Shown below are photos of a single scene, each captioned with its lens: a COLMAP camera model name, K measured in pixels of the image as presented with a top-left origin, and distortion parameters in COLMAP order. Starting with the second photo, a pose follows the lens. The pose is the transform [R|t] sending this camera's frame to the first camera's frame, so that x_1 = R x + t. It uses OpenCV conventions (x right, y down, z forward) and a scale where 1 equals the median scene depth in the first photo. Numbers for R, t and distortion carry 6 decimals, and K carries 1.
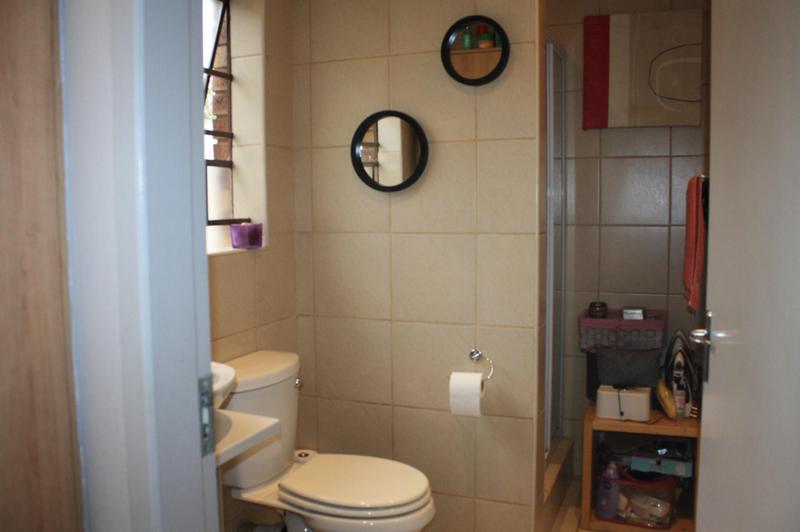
lens RADIAL K [[680.1, 0, 400.0], [0, 680.1, 266.0], [0, 0, 1]] dist [-0.166846, 0.152543]
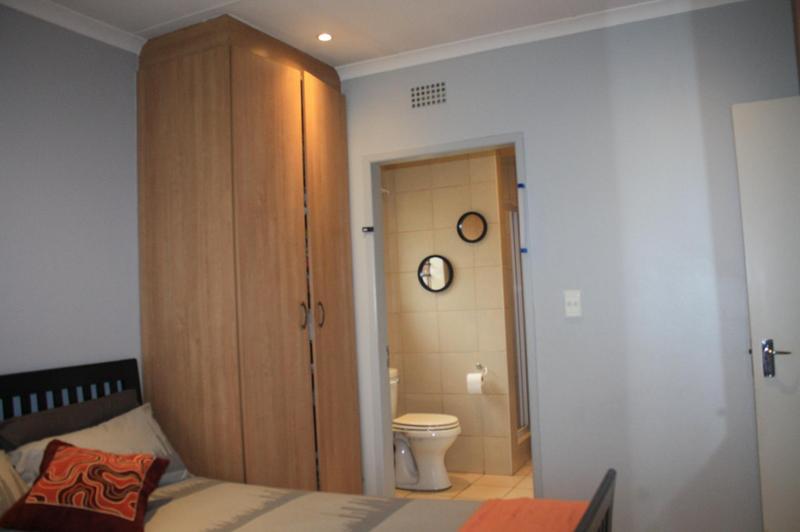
lens RADIAL K [[680.1, 0, 400.0], [0, 680.1, 266.0], [0, 0, 1]] dist [-0.166846, 0.152543]
pose [[0.996112, -0.044742, -0.075885, 0.039091], [0.034052, 0.990024, -0.136725, 0.102973], [0.081246, 0.133609, 0.987698, -1.202968]]
